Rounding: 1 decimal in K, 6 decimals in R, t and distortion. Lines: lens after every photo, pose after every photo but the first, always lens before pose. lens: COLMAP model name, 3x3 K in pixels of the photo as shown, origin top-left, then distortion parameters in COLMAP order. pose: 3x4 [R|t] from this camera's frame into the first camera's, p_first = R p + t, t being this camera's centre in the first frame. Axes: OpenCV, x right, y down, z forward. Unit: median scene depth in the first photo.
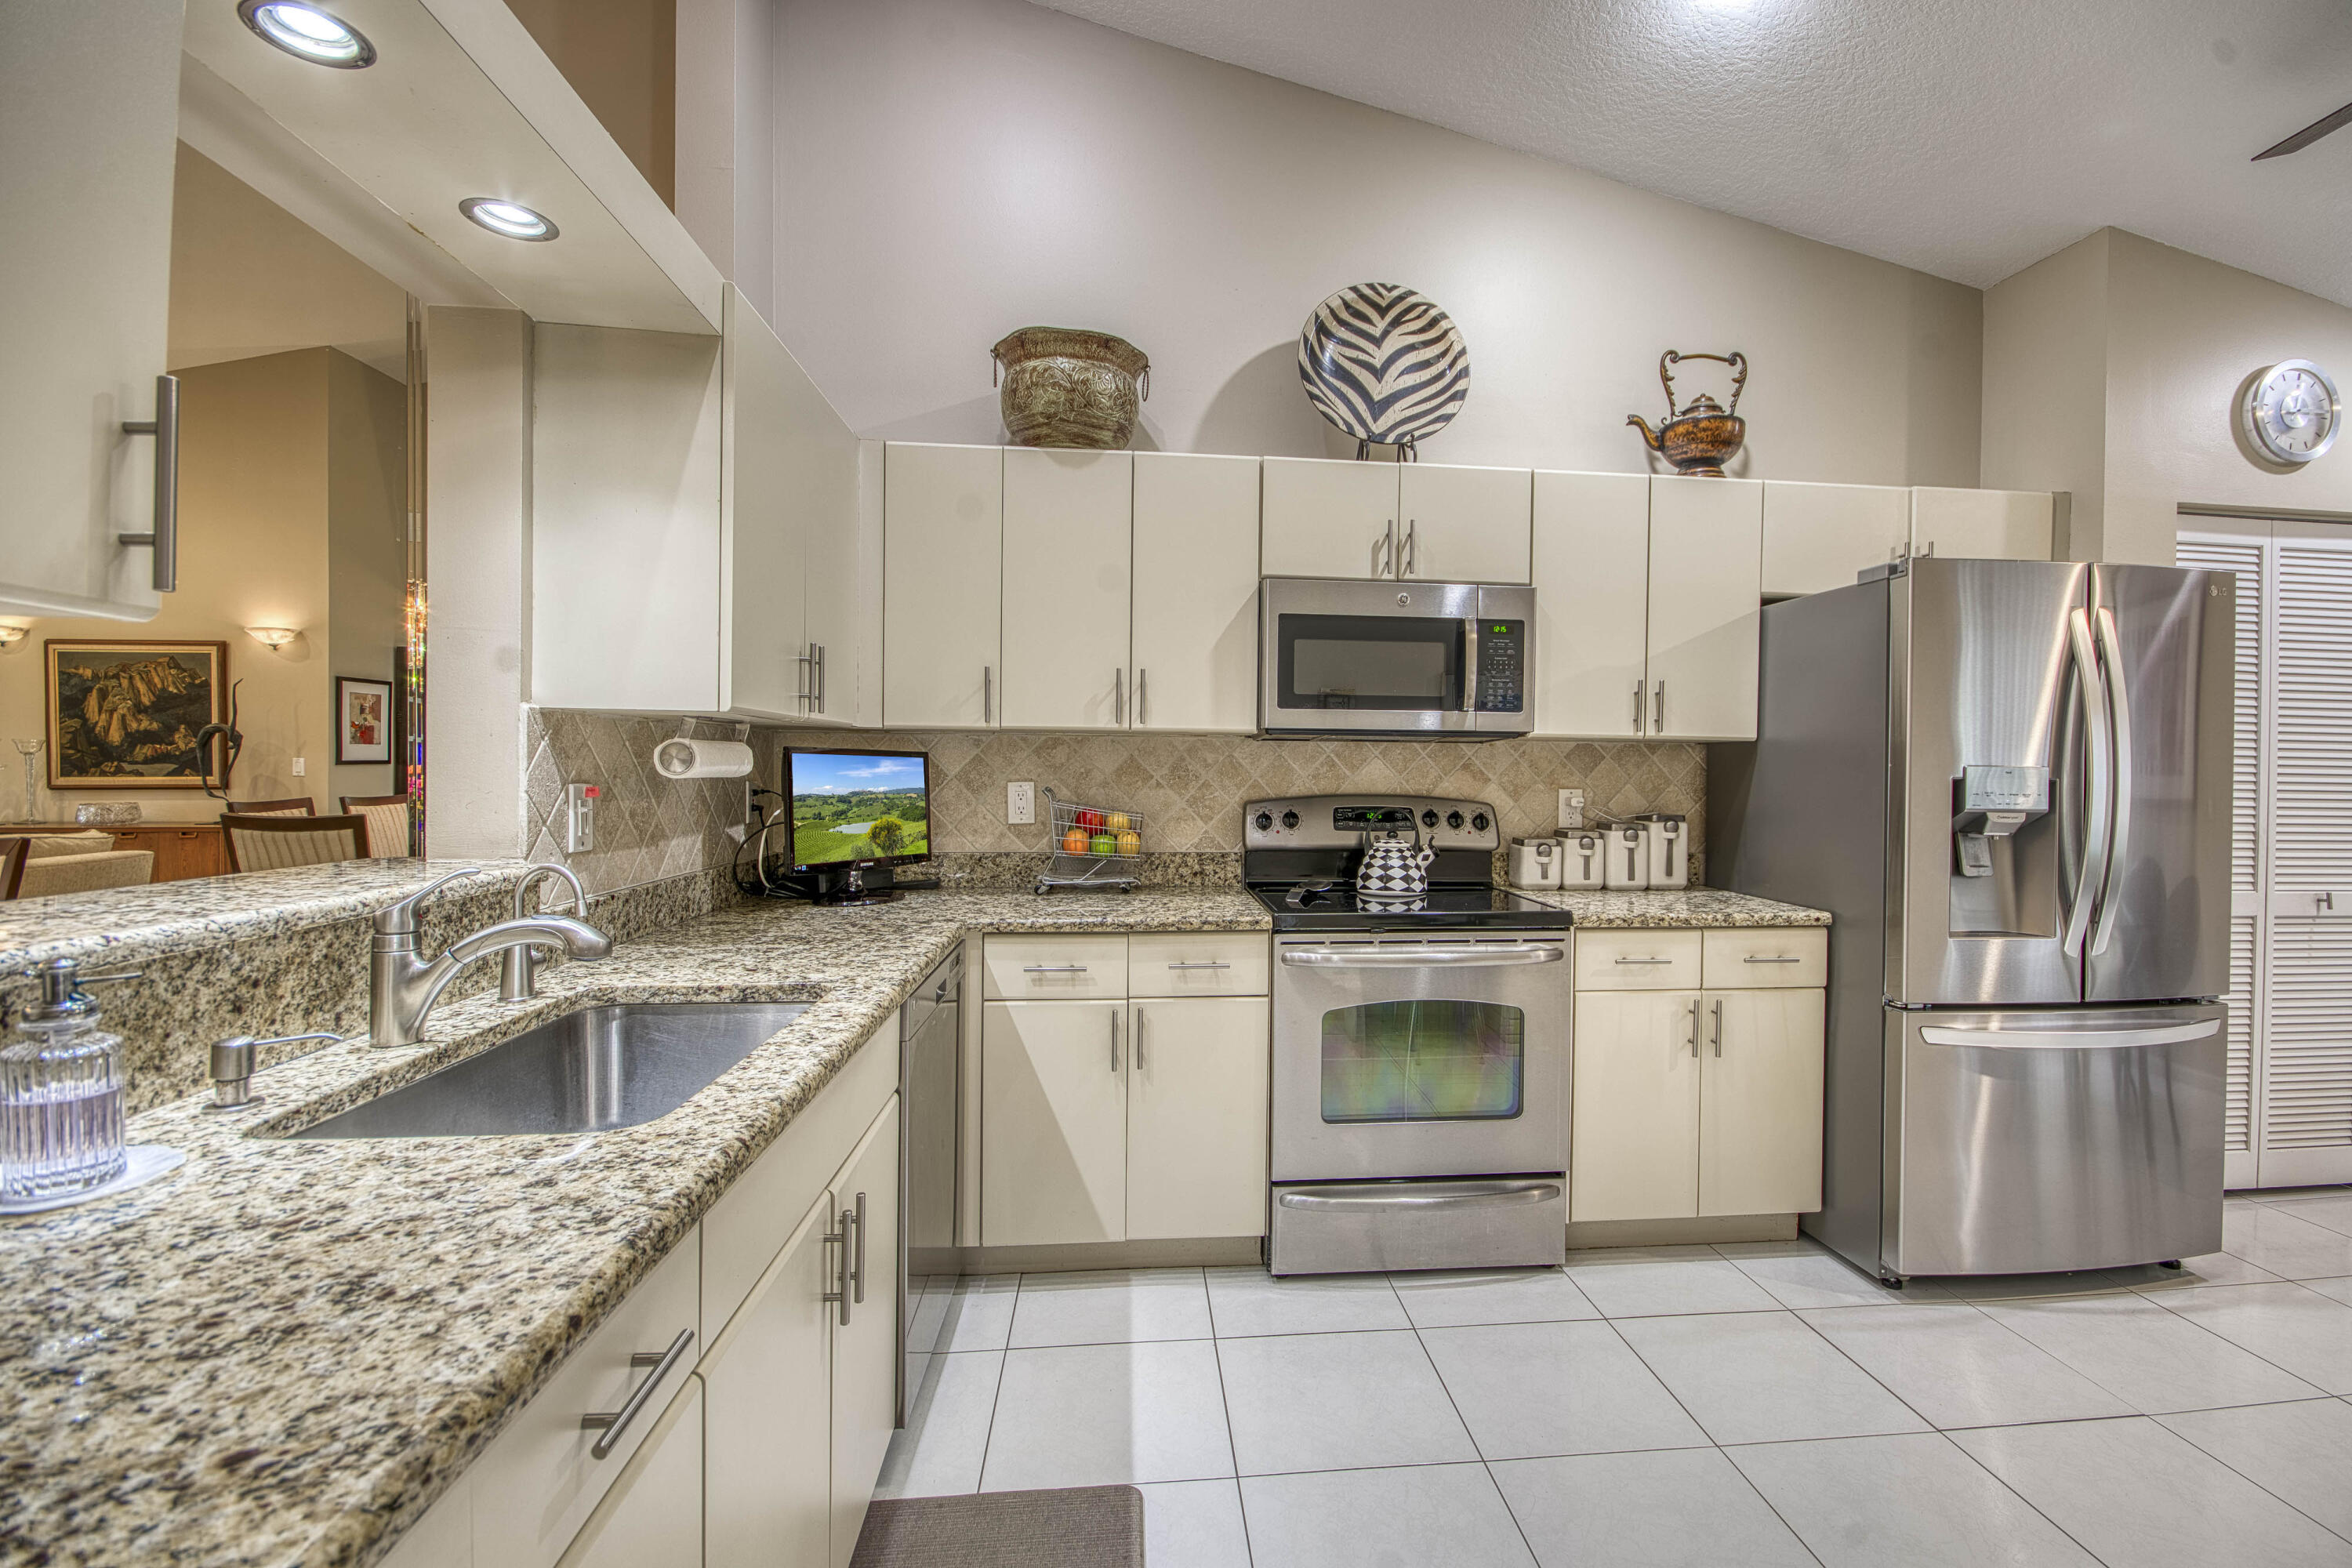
lens RADIAL K [[1040.3, 0, 1234.9], [0, 1040.3, 779.1], [0, 0, 1]] dist [-0.001961, -0.007045]
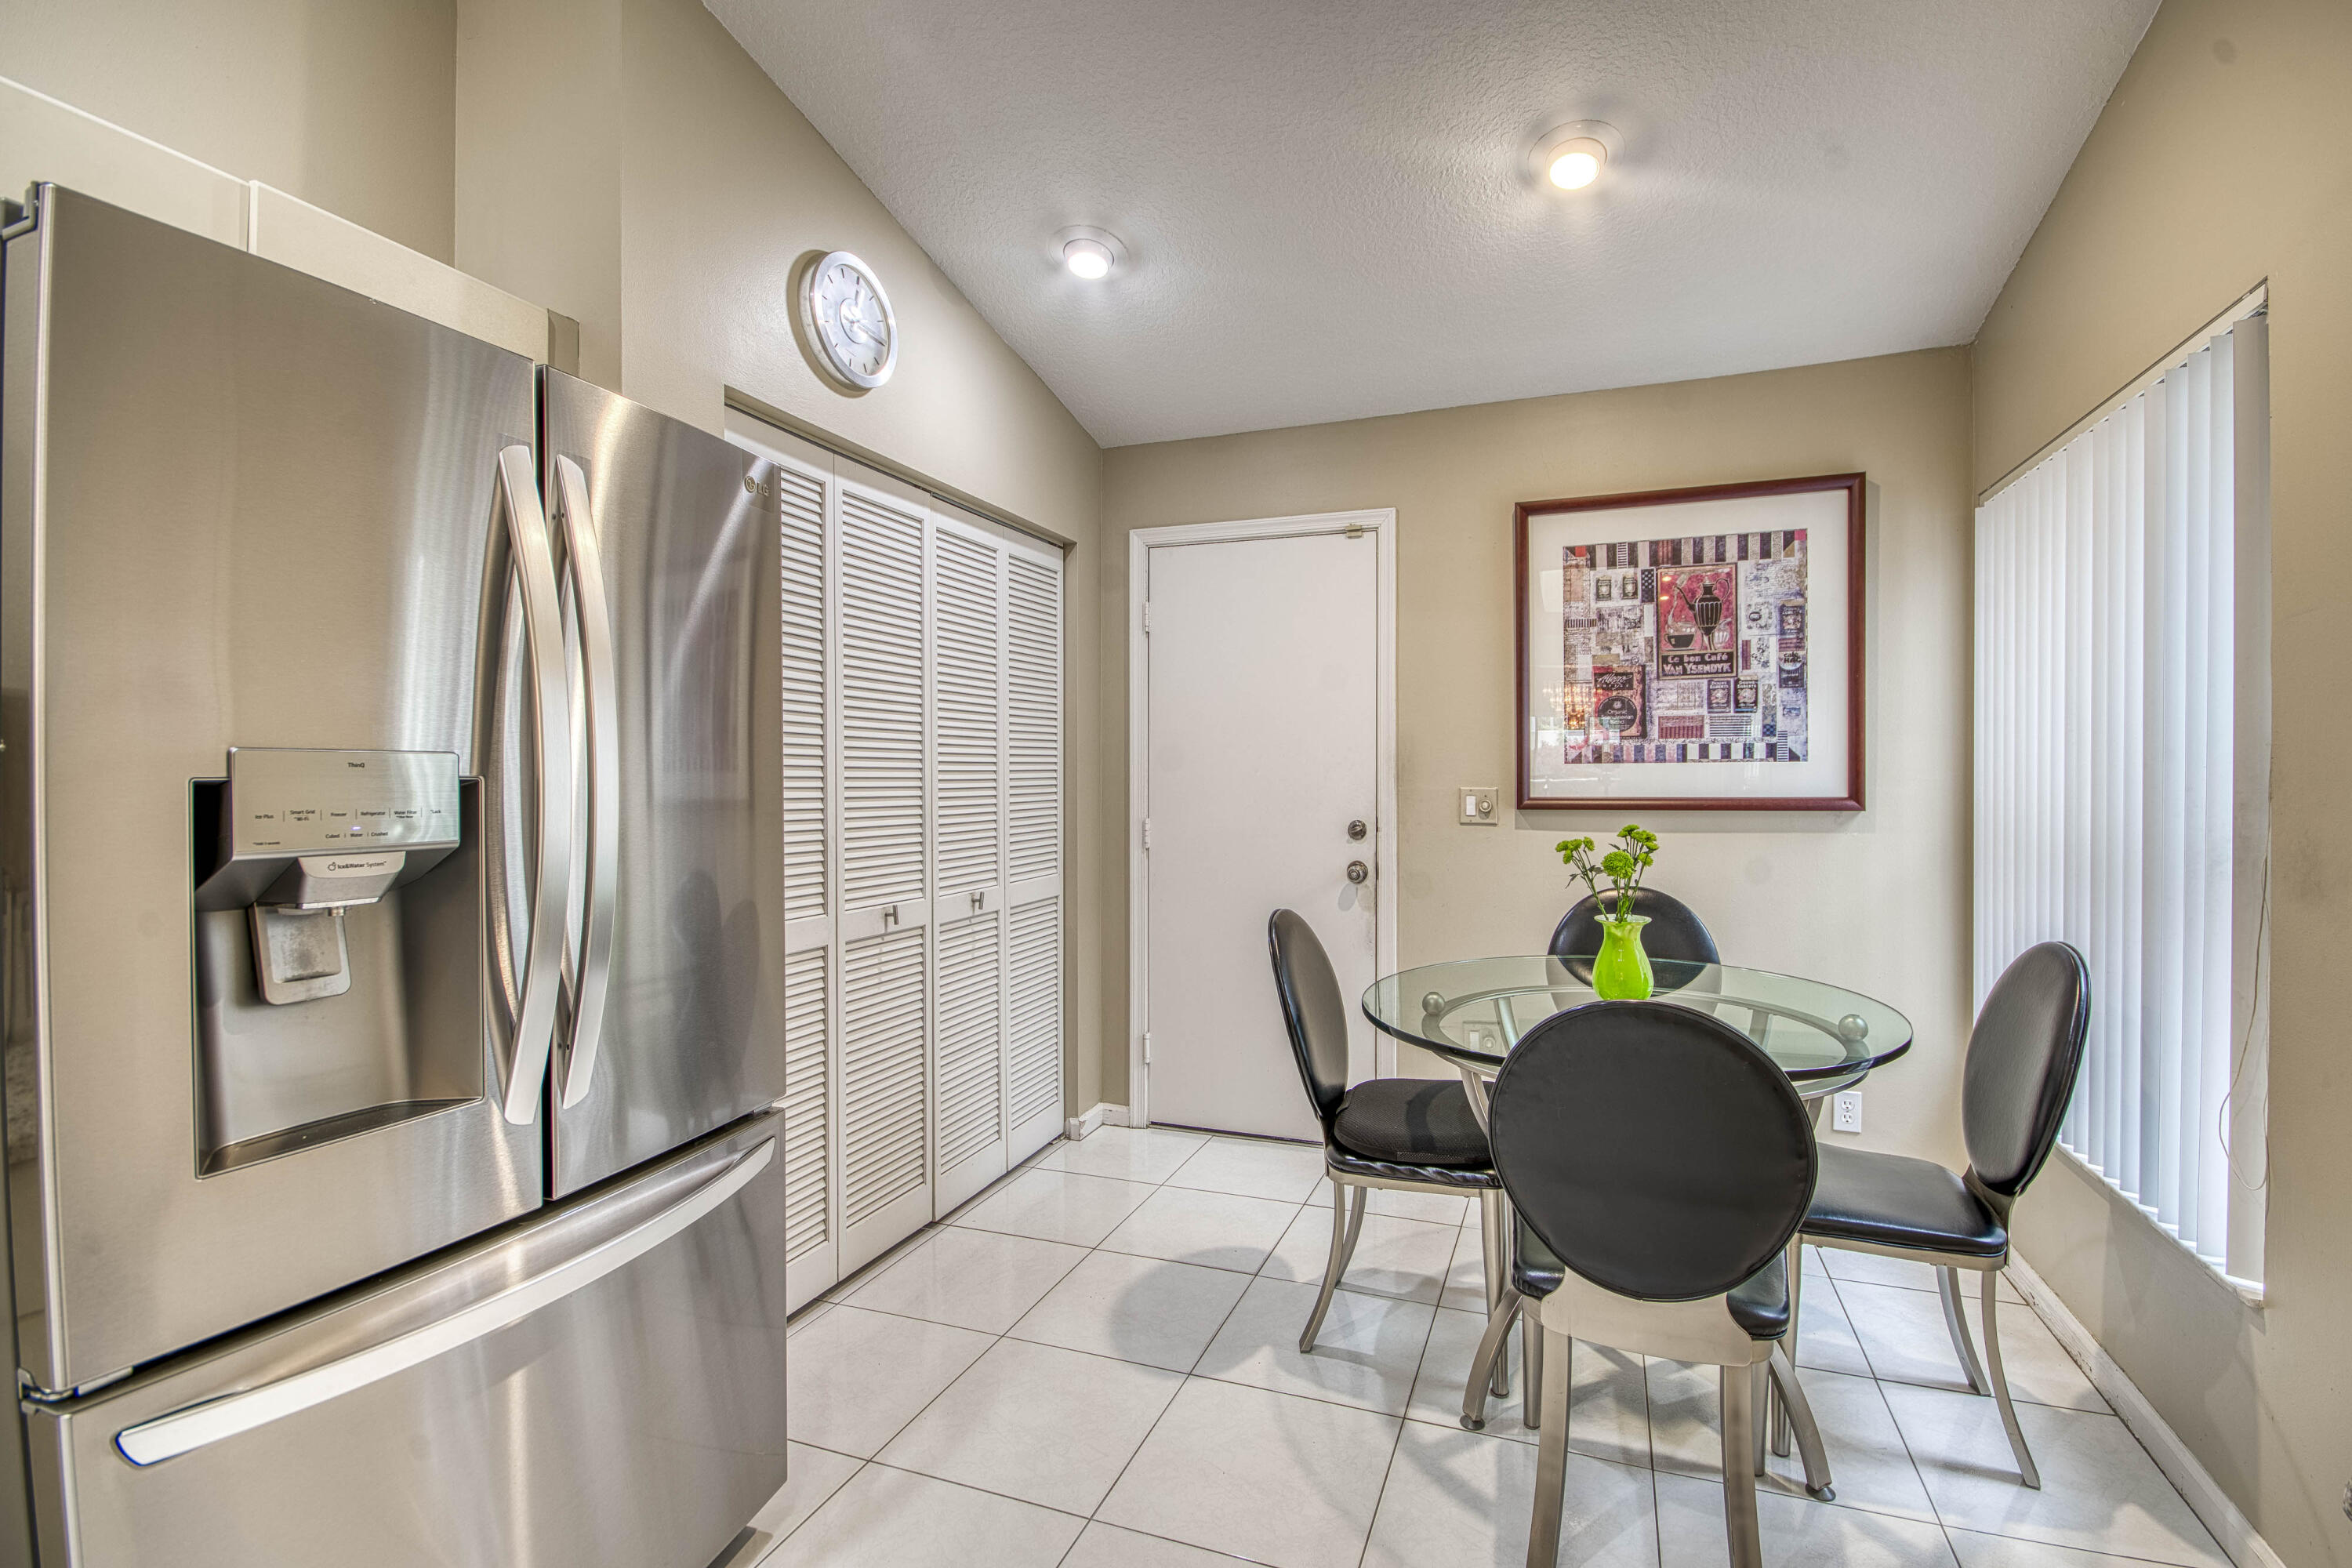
lens RADIAL K [[1040.3, 0, 1234.9], [0, 1040.3, 779.1], [0, 0, 1]] dist [-0.001961, -0.007045]
pose [[0.426116, -0.016651, 0.904515, 0.437123], [0.015383, 0.999819, 0.011158, 0.000268], [-0.904538, 0.009160, 0.426295, 0.405544]]
